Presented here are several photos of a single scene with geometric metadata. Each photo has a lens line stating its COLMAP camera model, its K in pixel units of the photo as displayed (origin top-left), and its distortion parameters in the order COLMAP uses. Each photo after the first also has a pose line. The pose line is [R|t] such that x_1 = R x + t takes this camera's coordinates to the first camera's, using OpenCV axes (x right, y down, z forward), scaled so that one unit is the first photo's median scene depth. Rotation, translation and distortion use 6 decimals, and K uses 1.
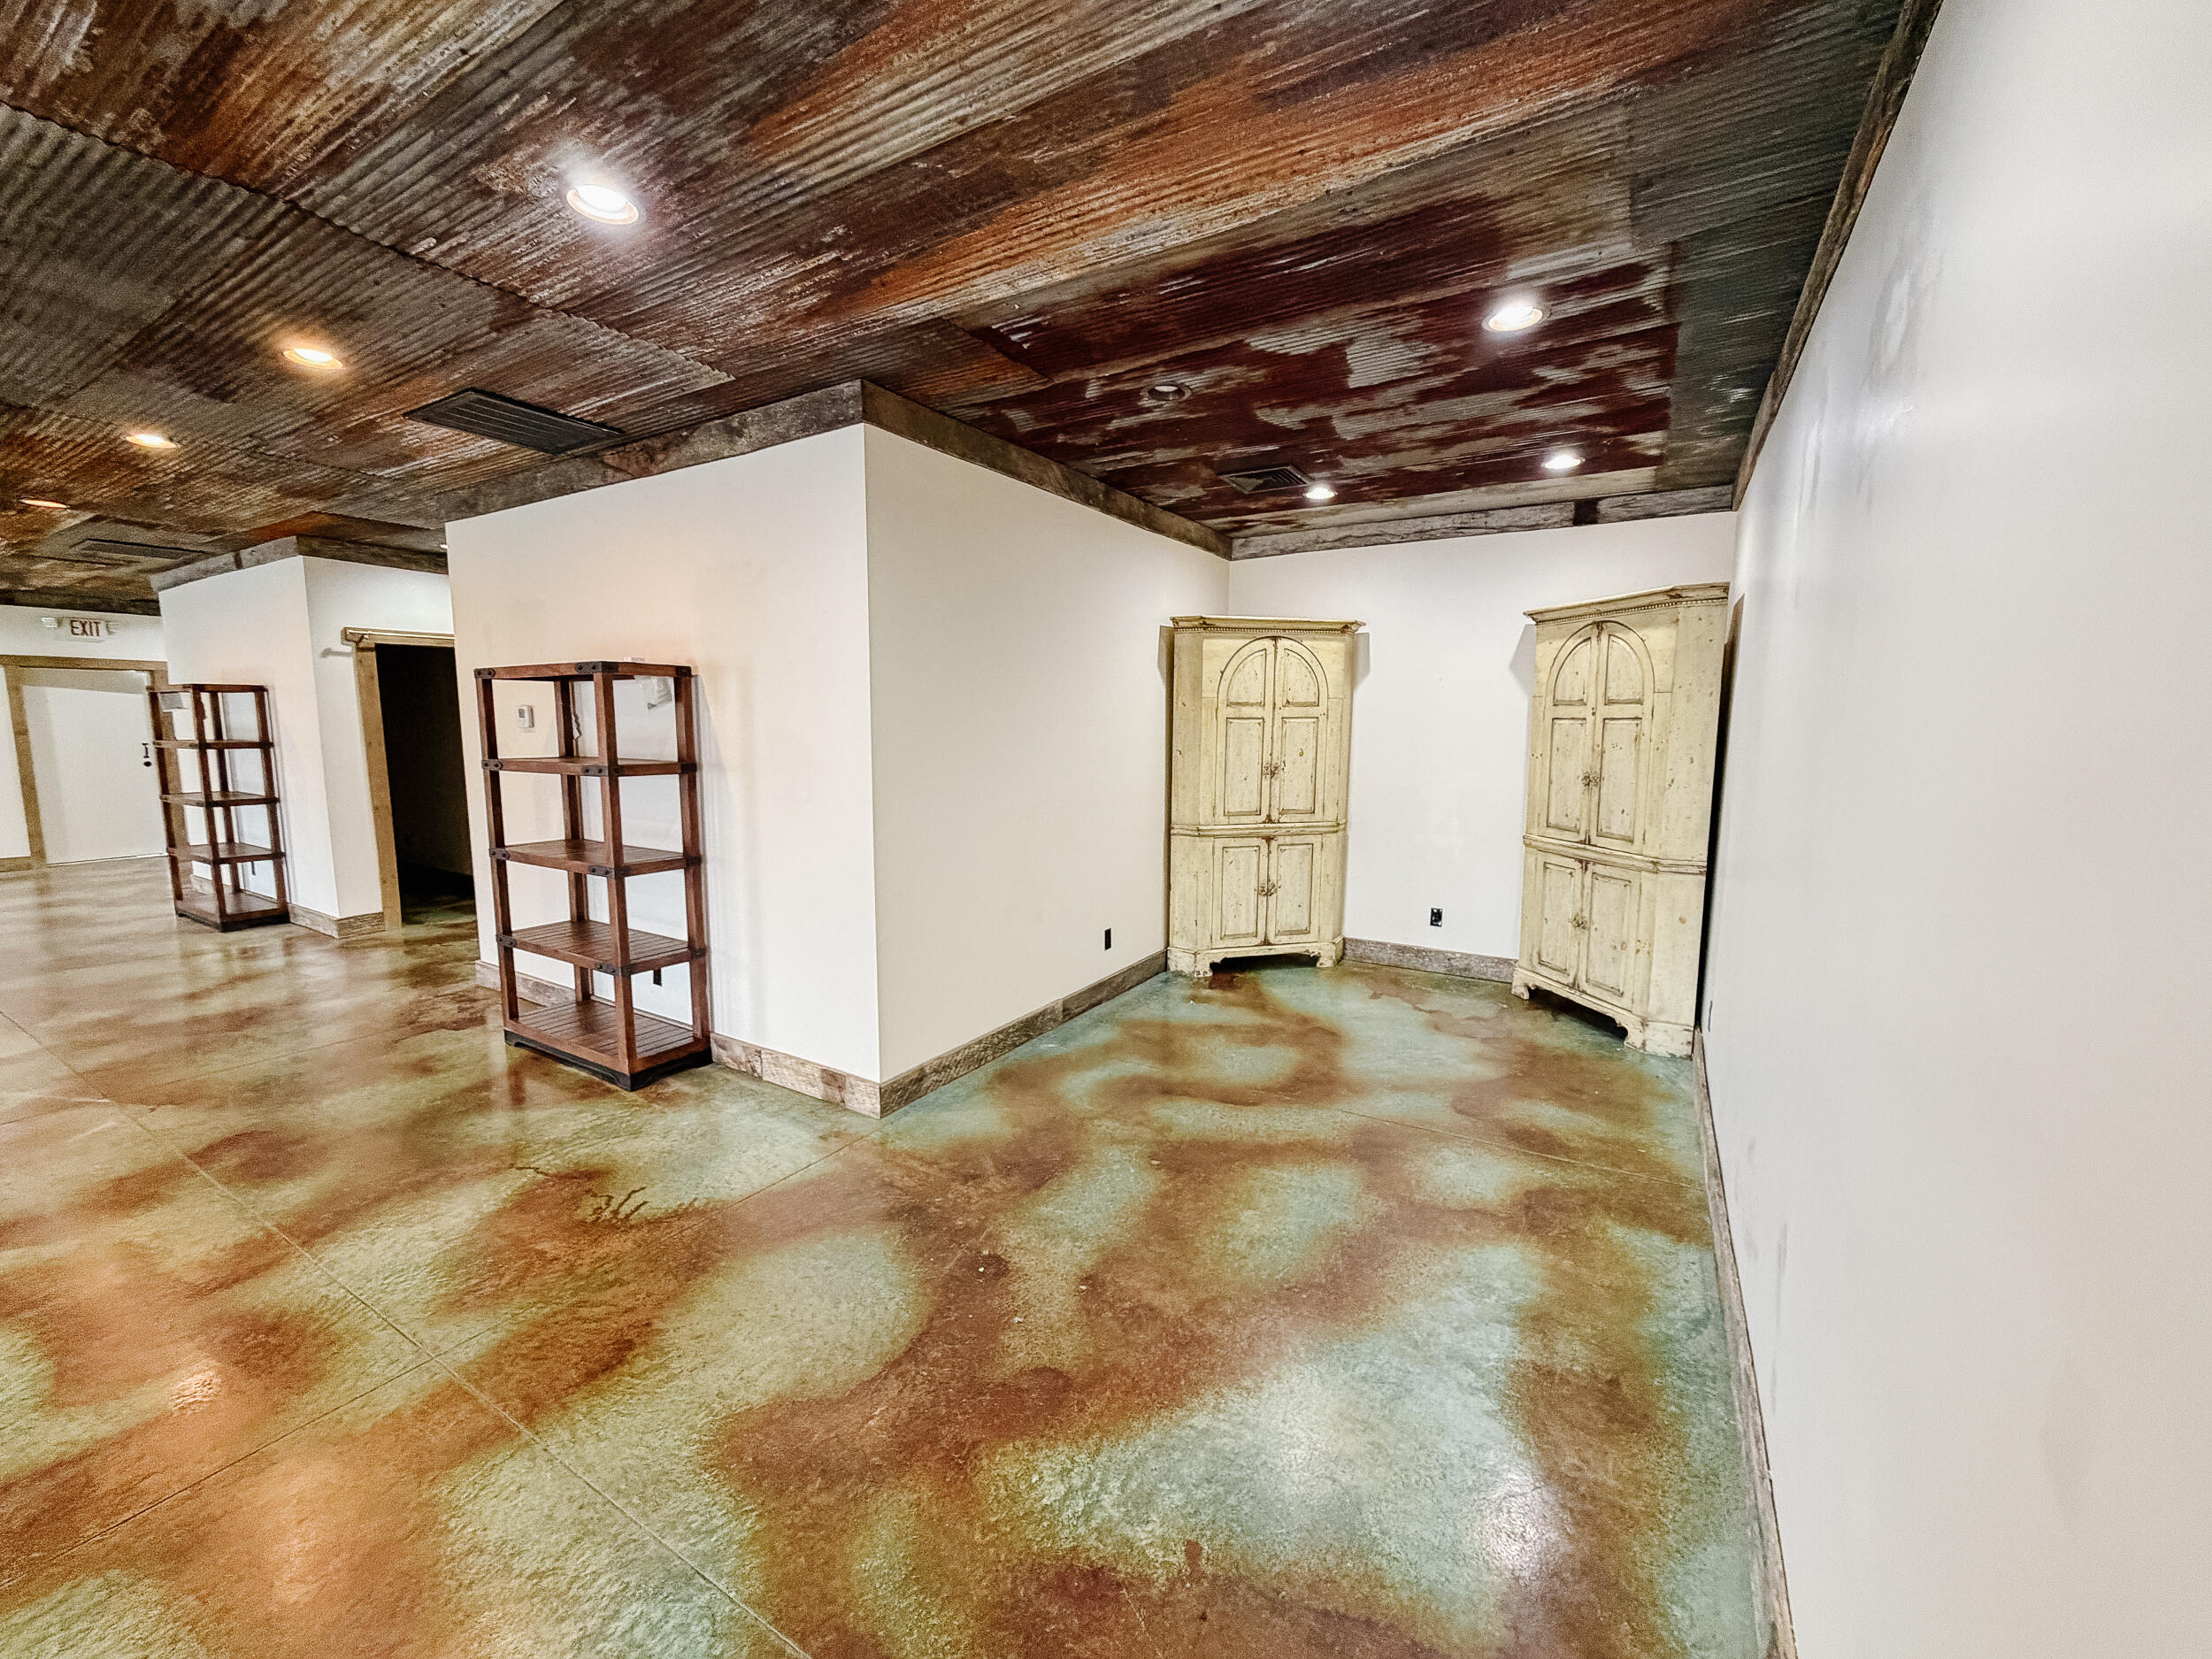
lens RADIAL K [[891.5, 0, 1106.0], [0, 891.5, 829.5], [0, 0, 1]] dist [0.001231, -0.000041]
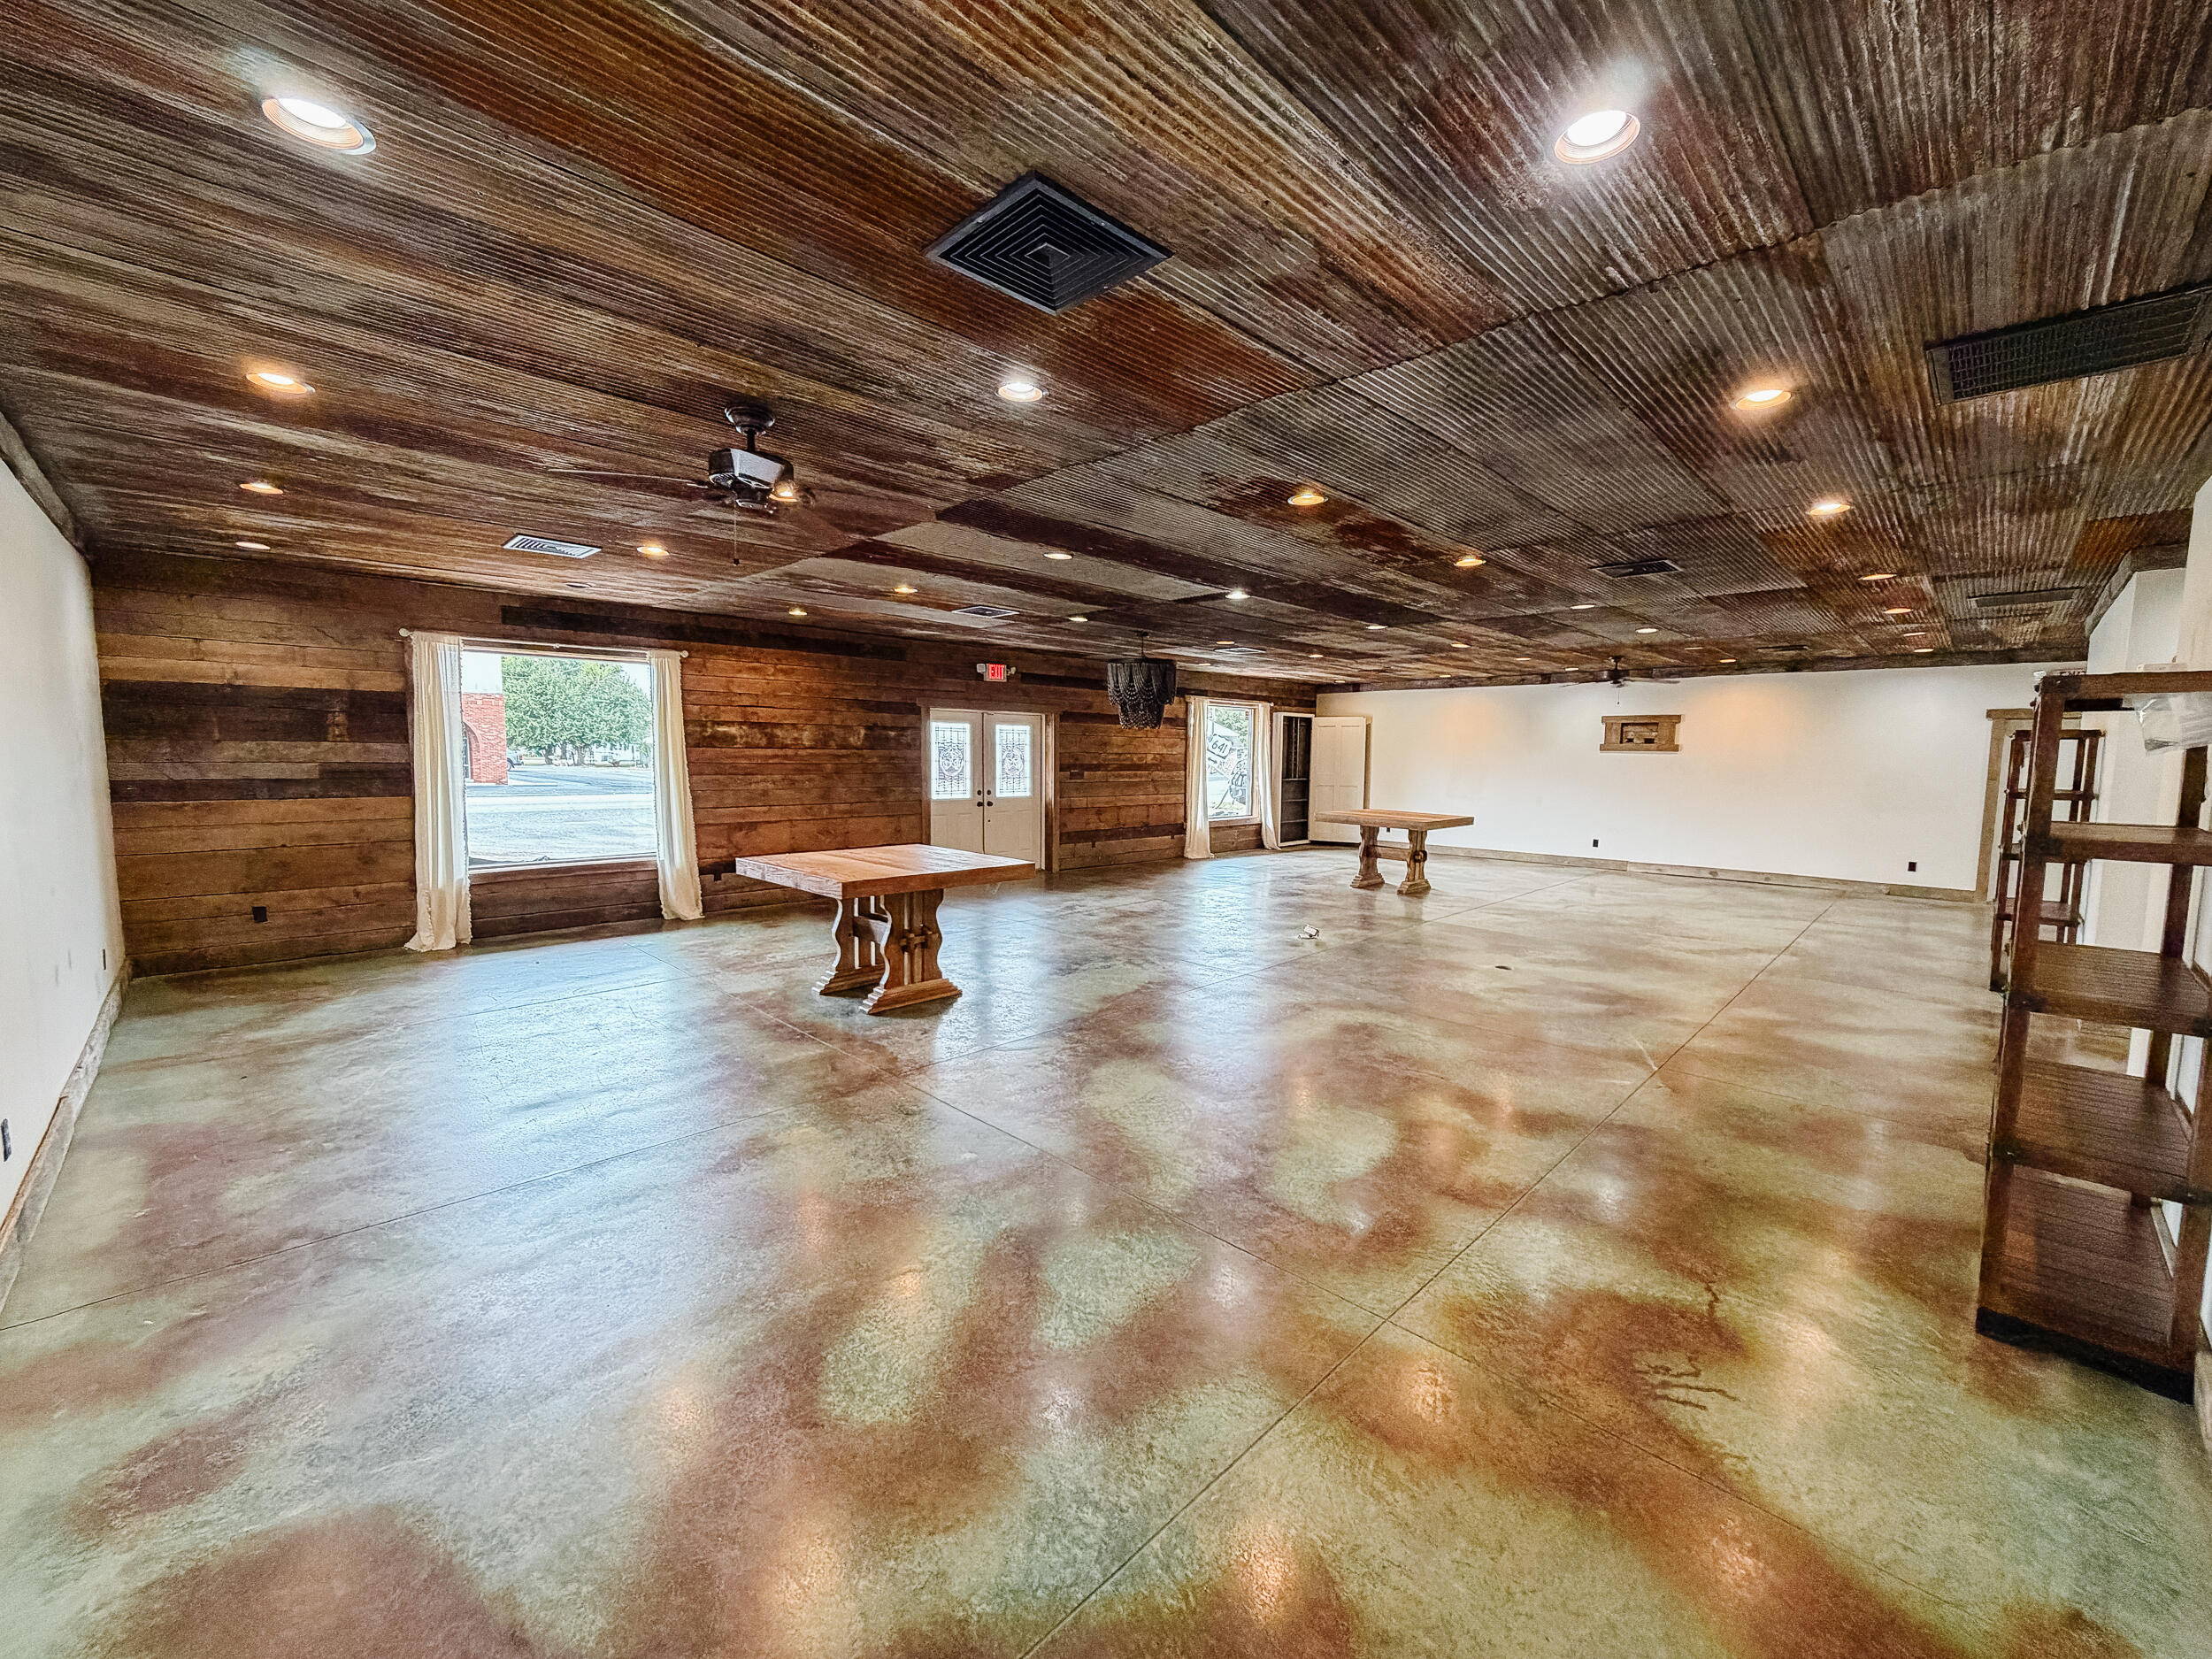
lens RADIAL K [[877.2, 0, 1106.0], [0, 877.2, 829.5], [0, 0, 1]] dist [-0.000648, -0.000194]
pose [[-0.231976, 0.078681, -0.969534, 0.151025], [-0.132923, 0.984809, 0.111725, -0.040598], [0.963597, 0.154791, -0.217994, 0.338353]]
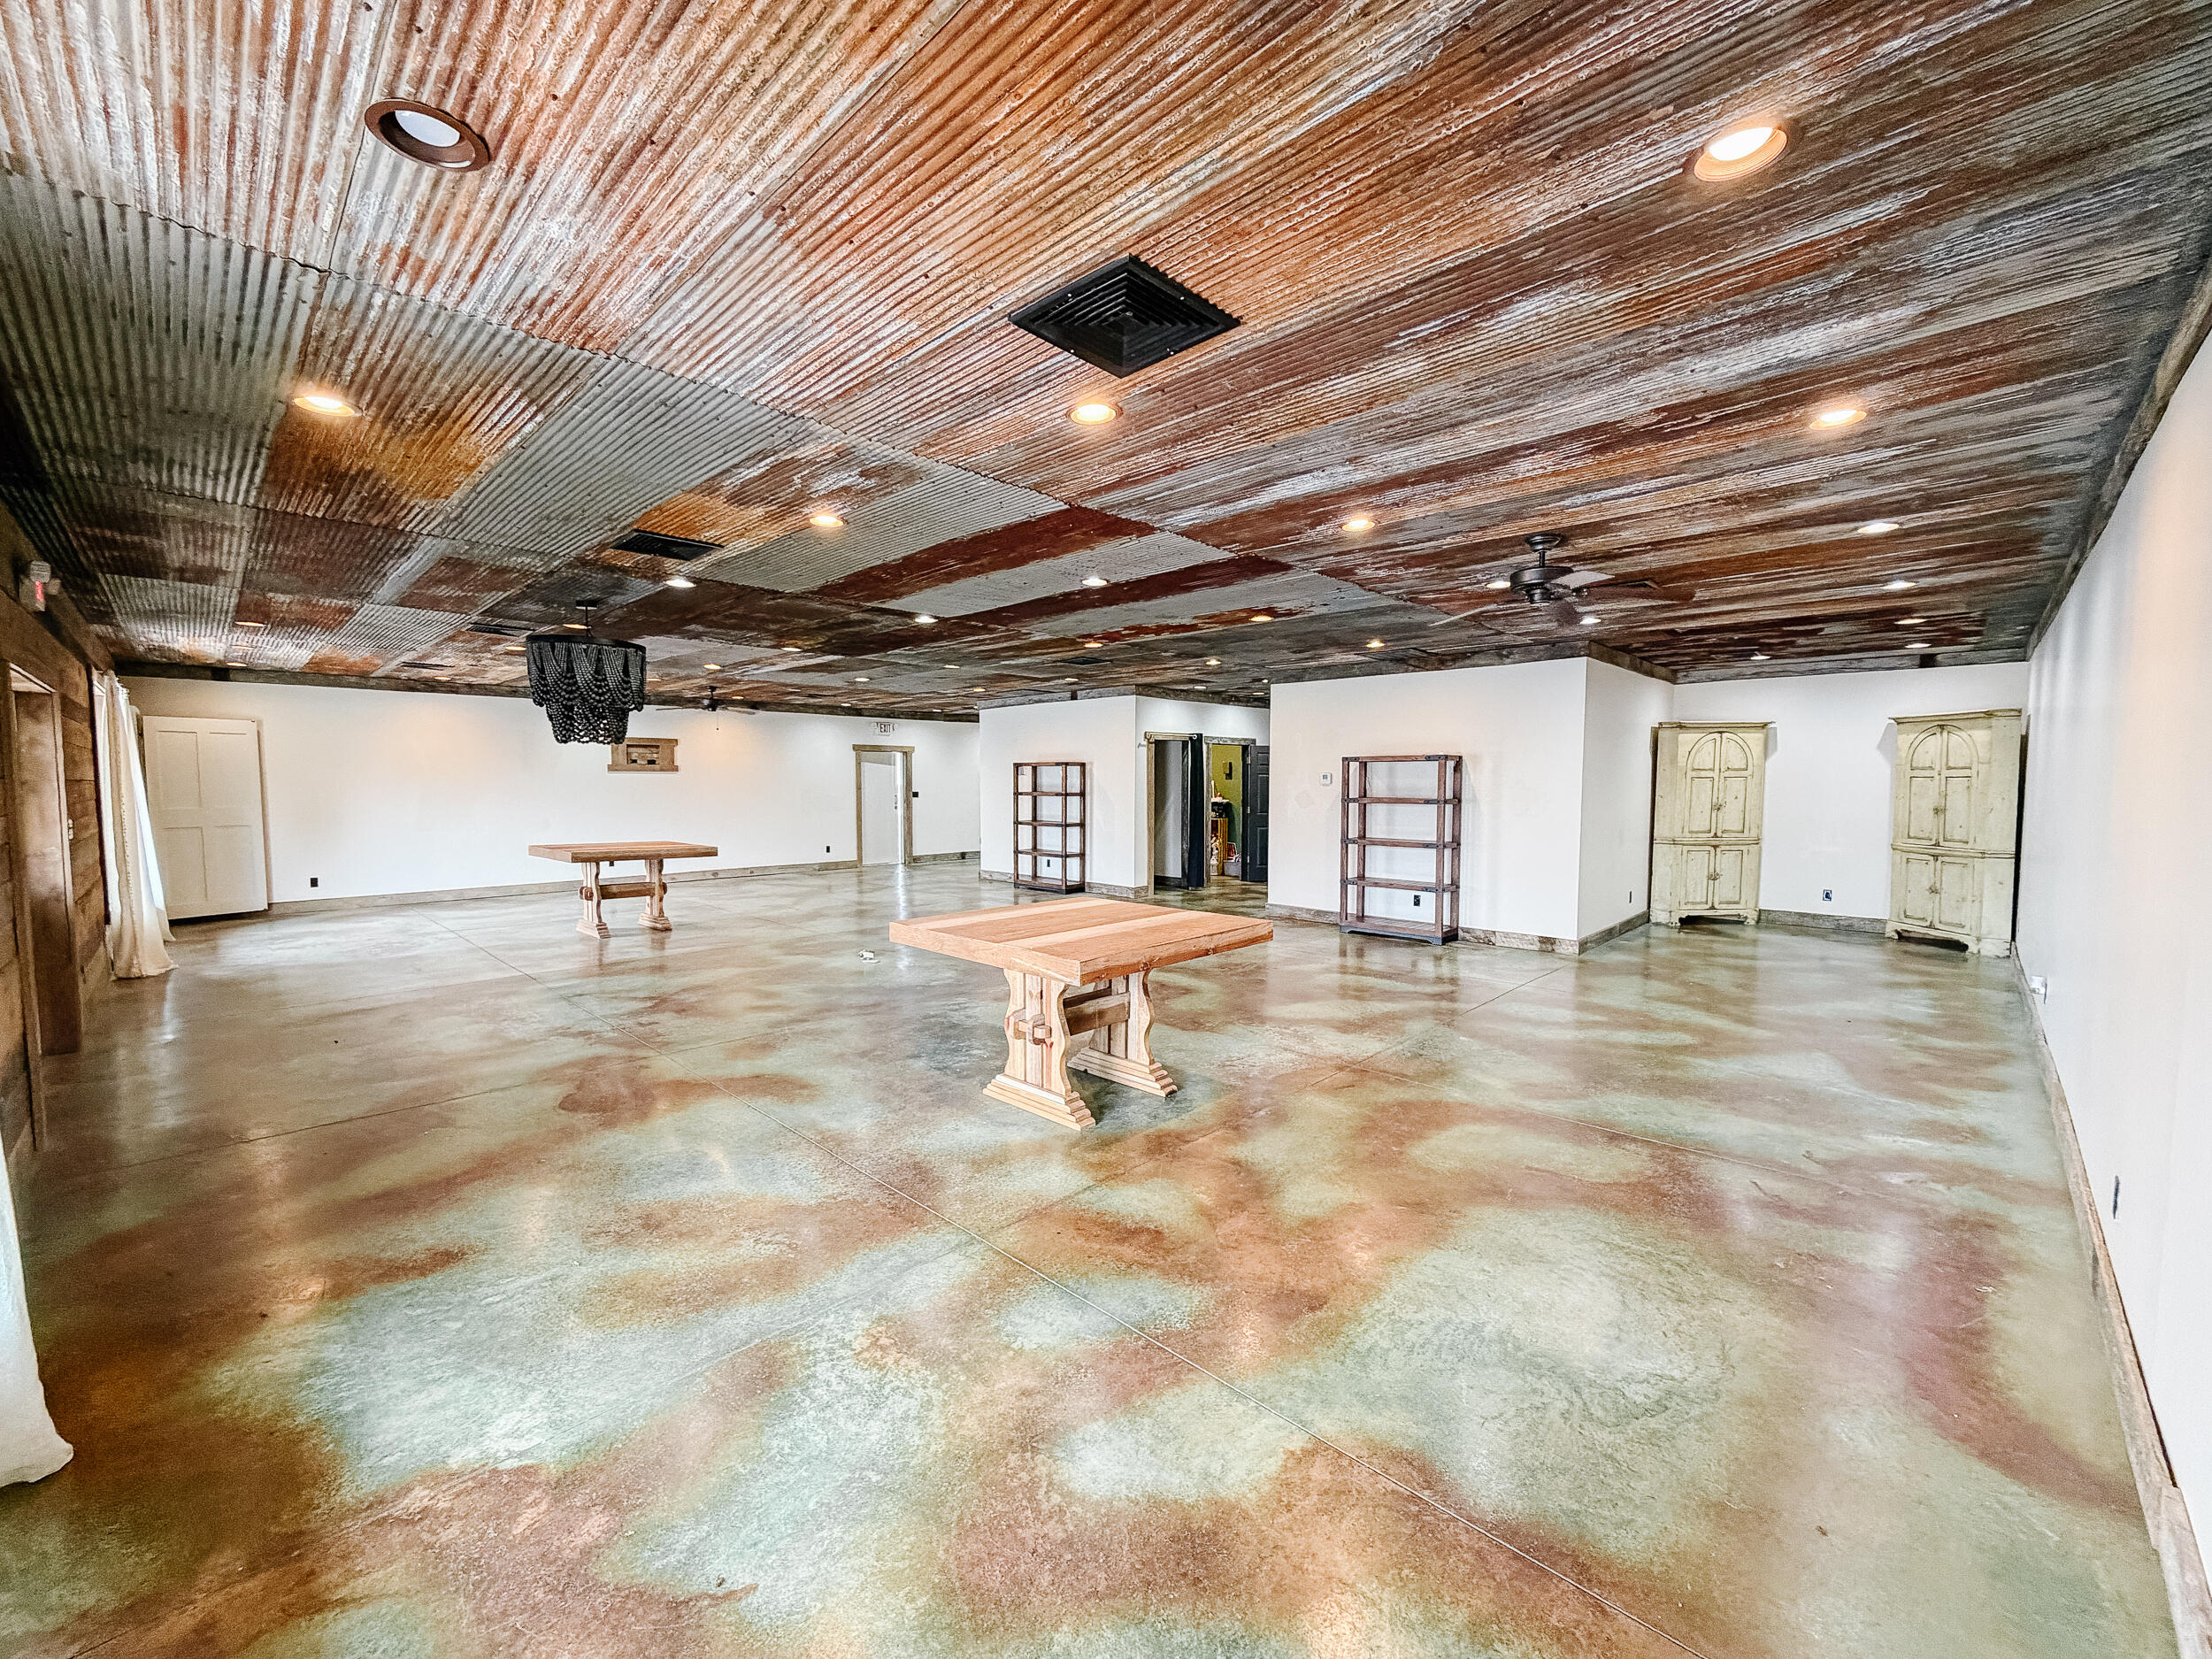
lens RADIAL K [[891.5, 0, 1106.0], [0, 891.5, 829.5], [0, 0, 1]] dist [0.001231, -0.000041]
pose [[0.975787, 0.008506, -0.218557, -0.704951], [-0.023016, 0.997689, -0.063931, 0.136645], [0.217508, 0.067413, 0.973728, -1.123345]]
